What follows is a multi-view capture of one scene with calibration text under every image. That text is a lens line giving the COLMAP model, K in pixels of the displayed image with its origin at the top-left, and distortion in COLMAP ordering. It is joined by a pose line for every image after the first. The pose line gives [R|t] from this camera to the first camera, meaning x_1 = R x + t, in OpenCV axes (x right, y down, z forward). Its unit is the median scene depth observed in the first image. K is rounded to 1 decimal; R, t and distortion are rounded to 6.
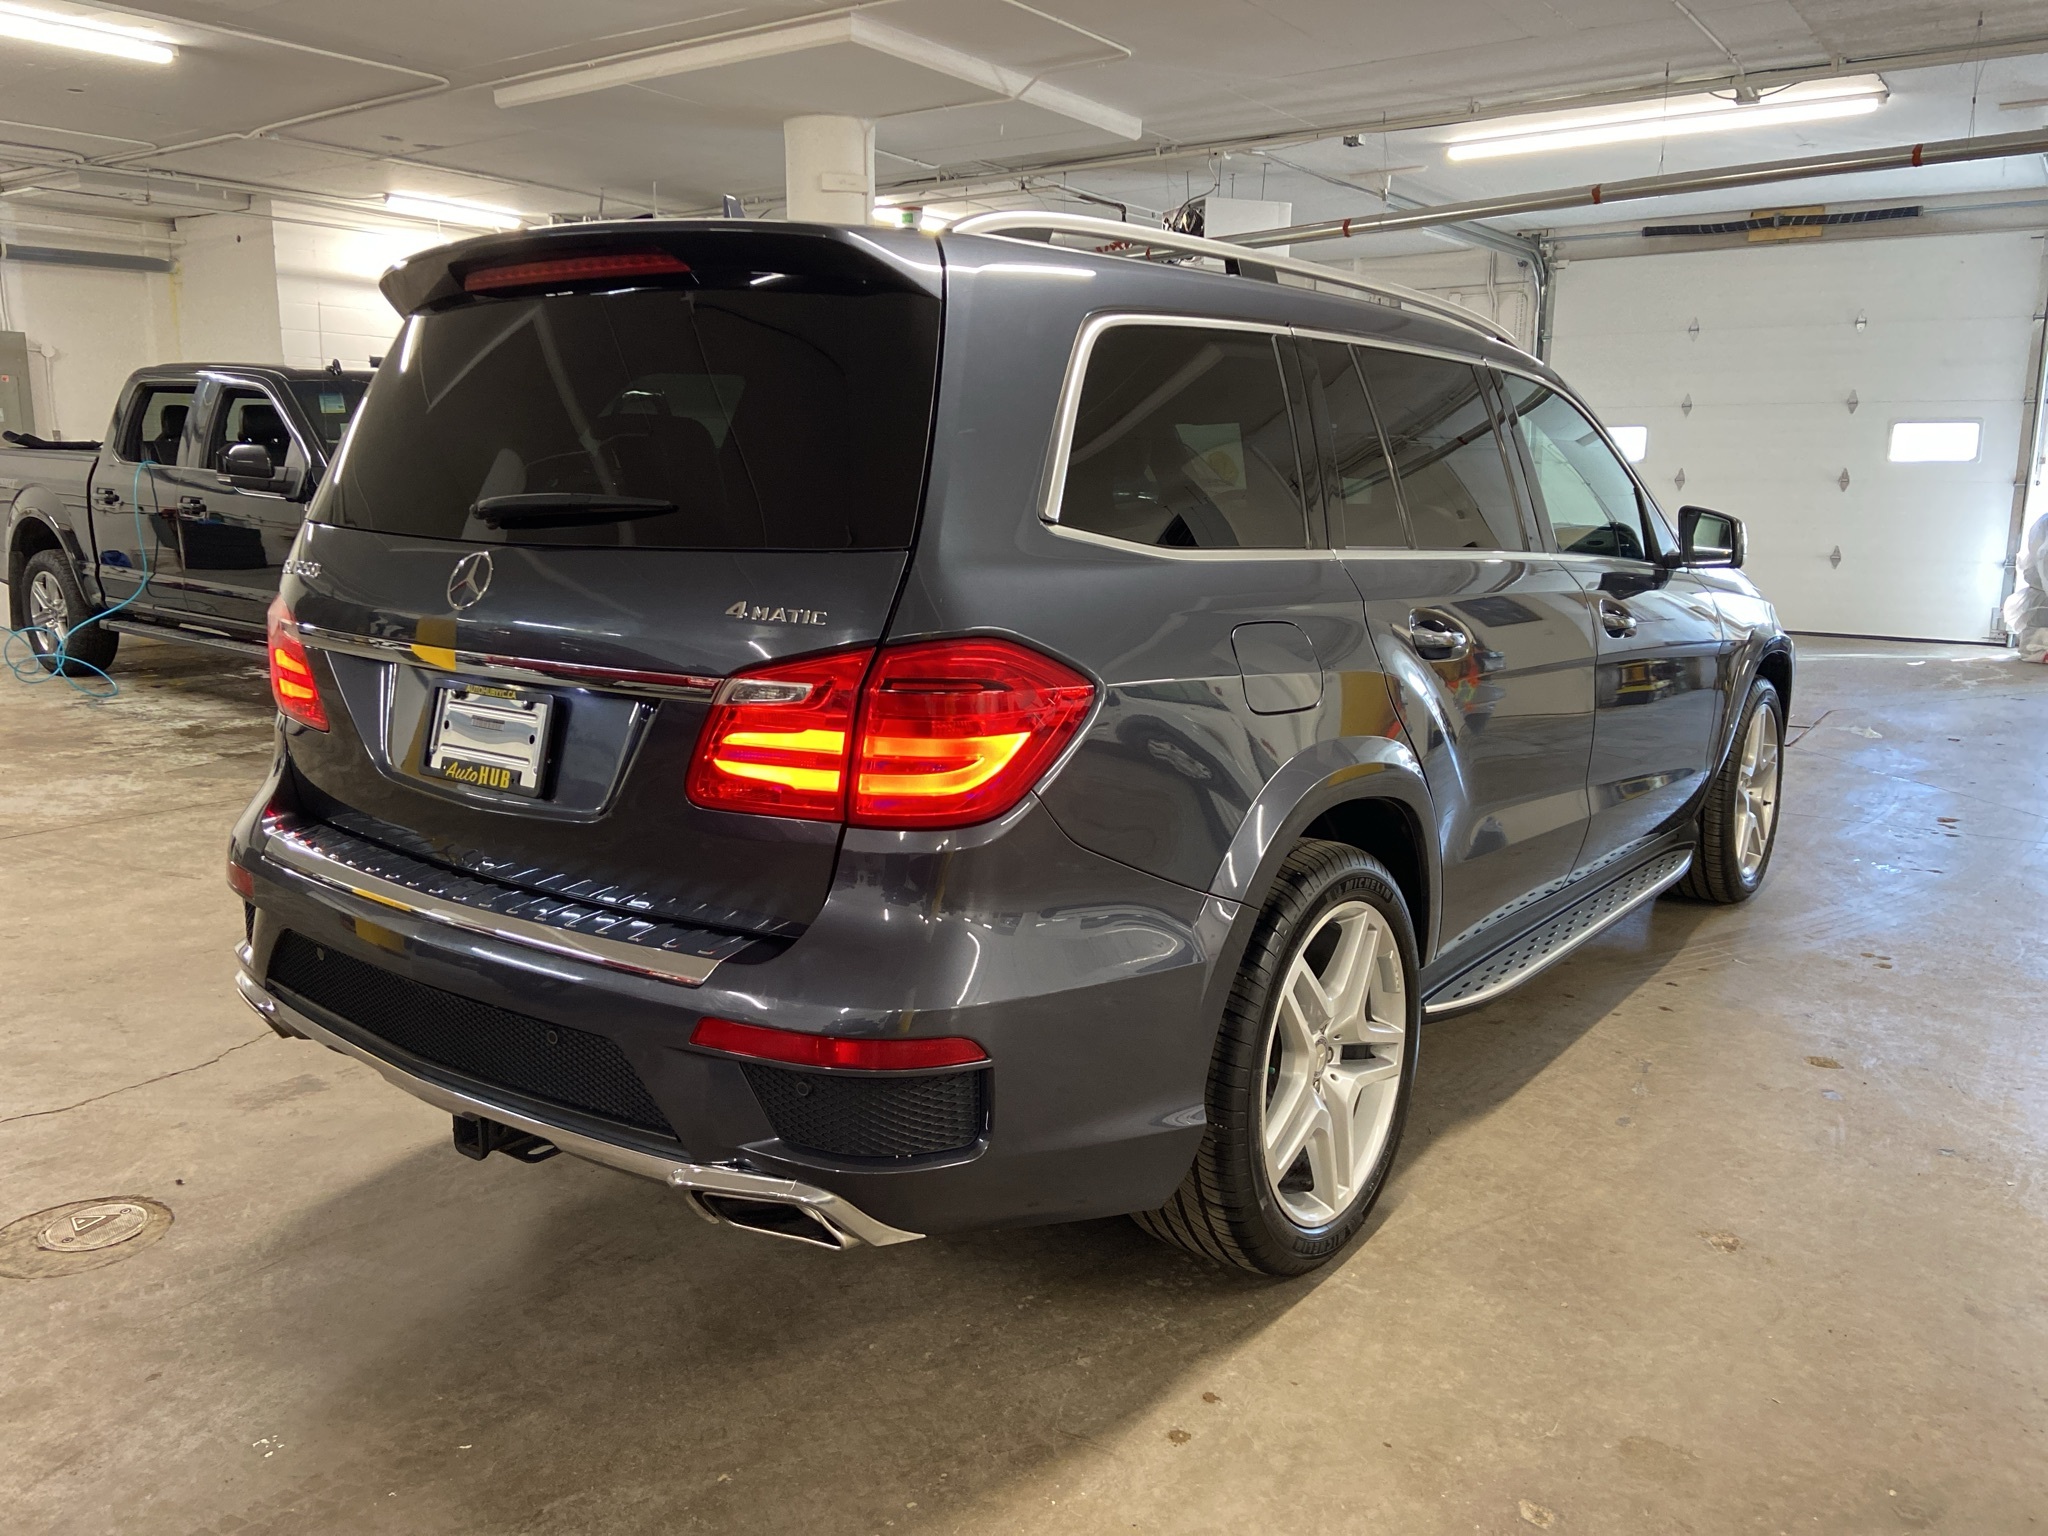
lens RADIAL K [[1654.6, 0, 1005.9], [0, 1654.6, 755.8], [0, 0, 1]] dist [0.062161, -0.060998]
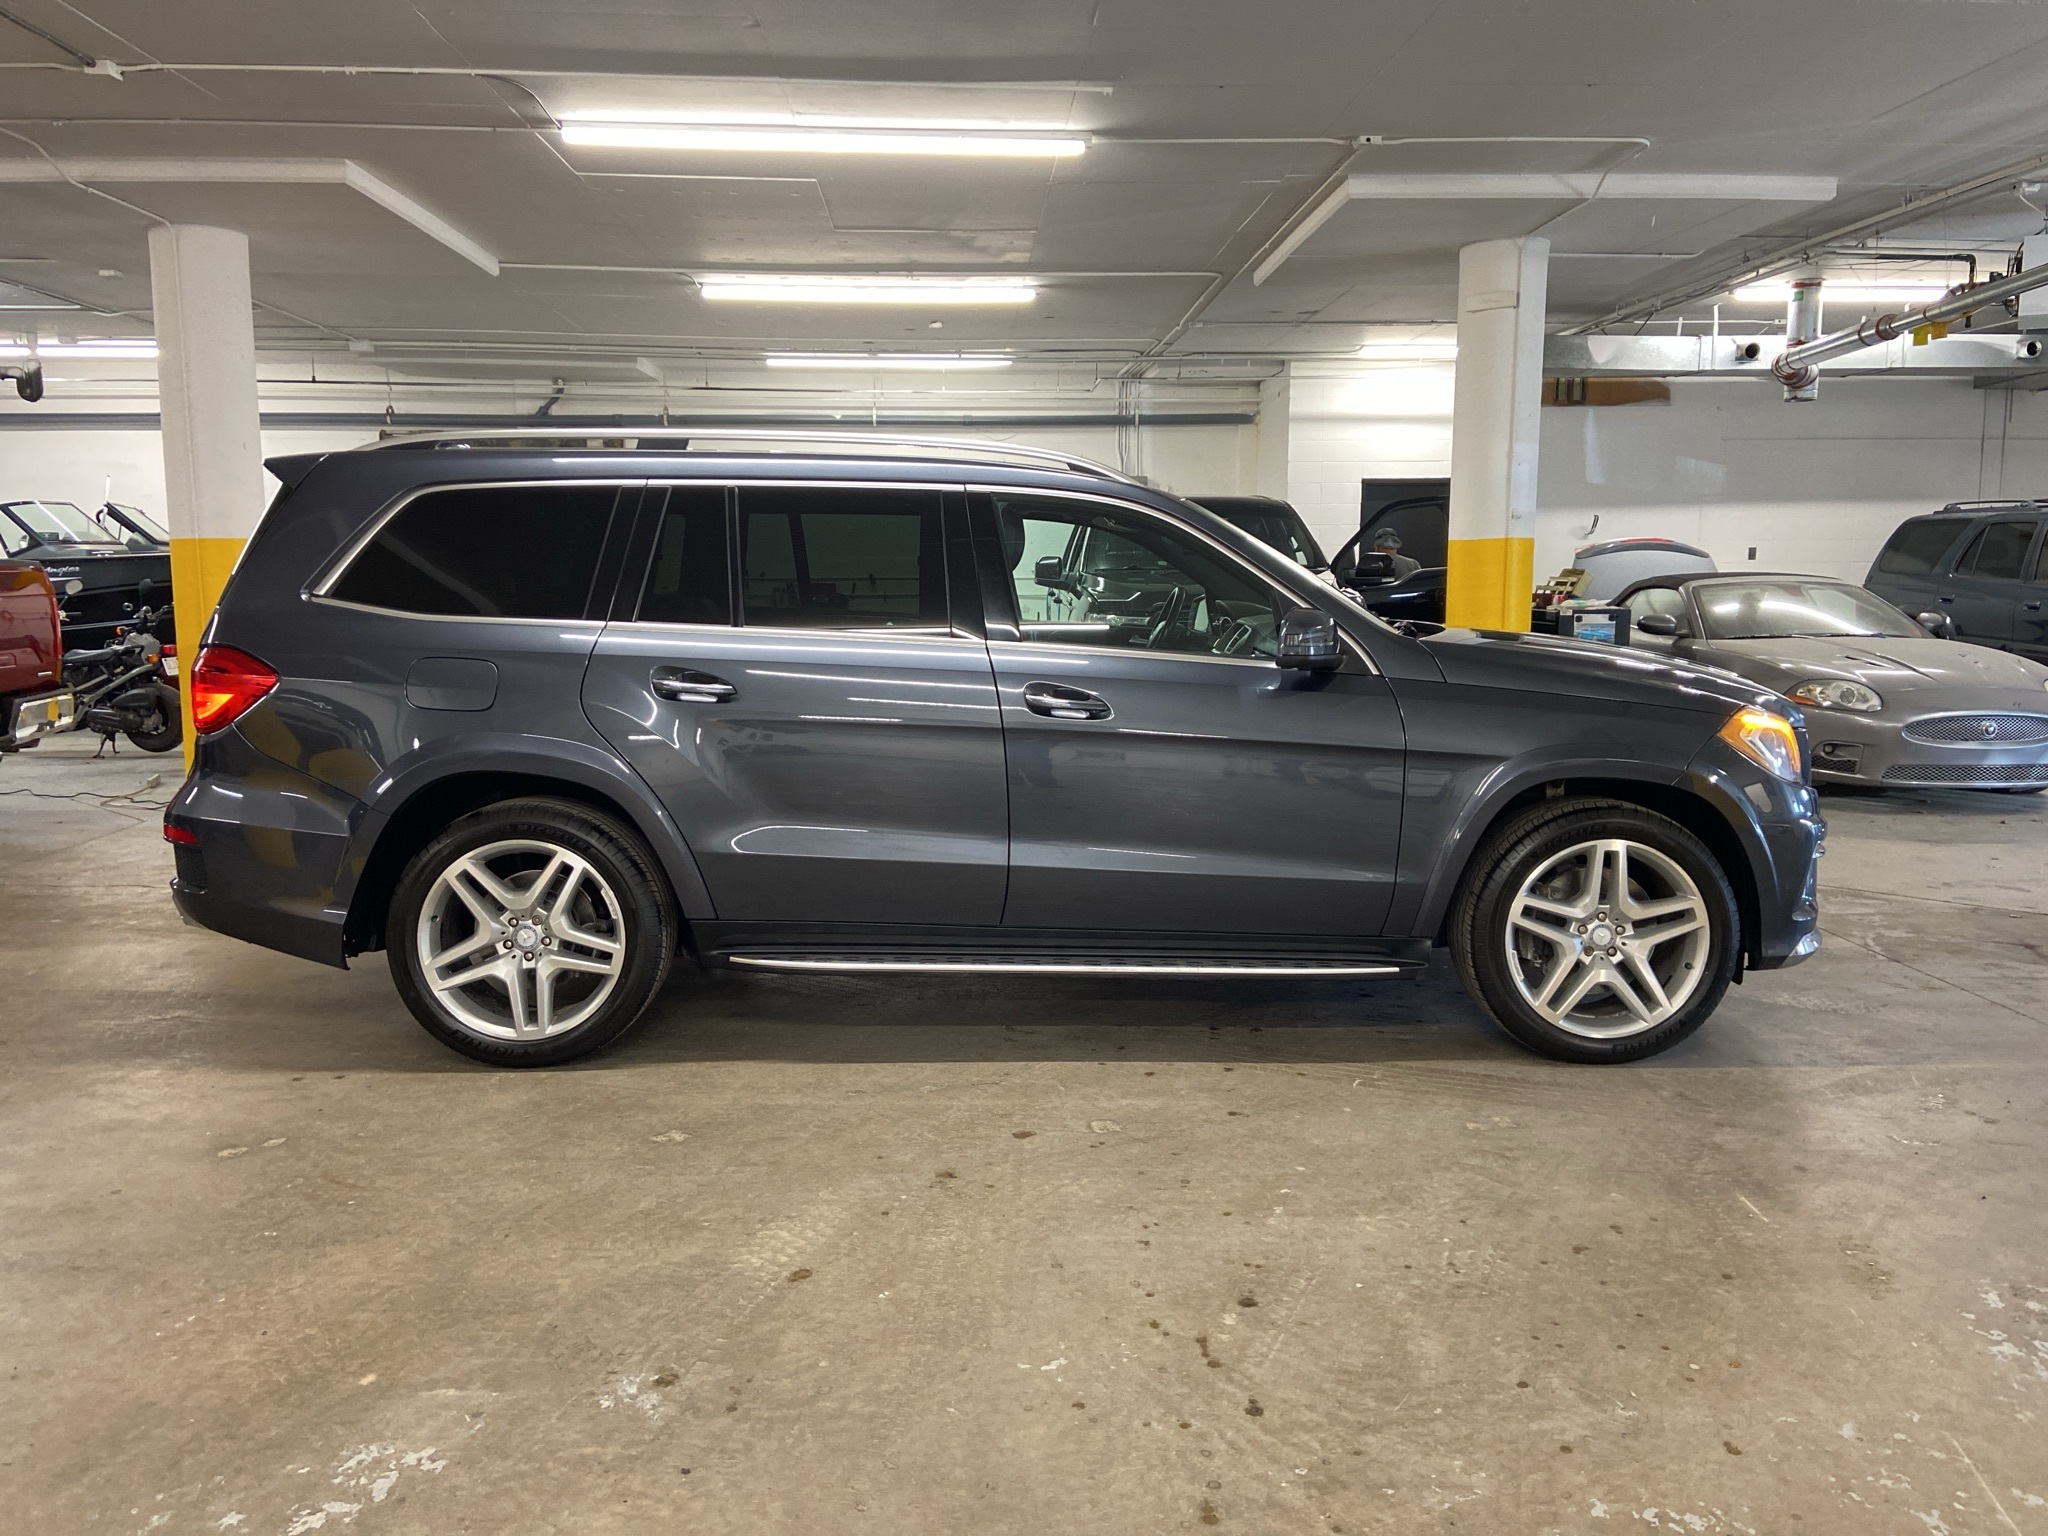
lens RADIAL K [[1654.6, 0, 1015.5], [0, 1654.6, 775.4], [0, 0, 1]] dist [0.062161, -0.060998]
pose [[0.590074, 0.100070, -0.801123, 3.043242], [-0.139137, 0.990047, 0.021186, -0.125883], [0.795269, 0.098964, 0.598124, 0.713525]]
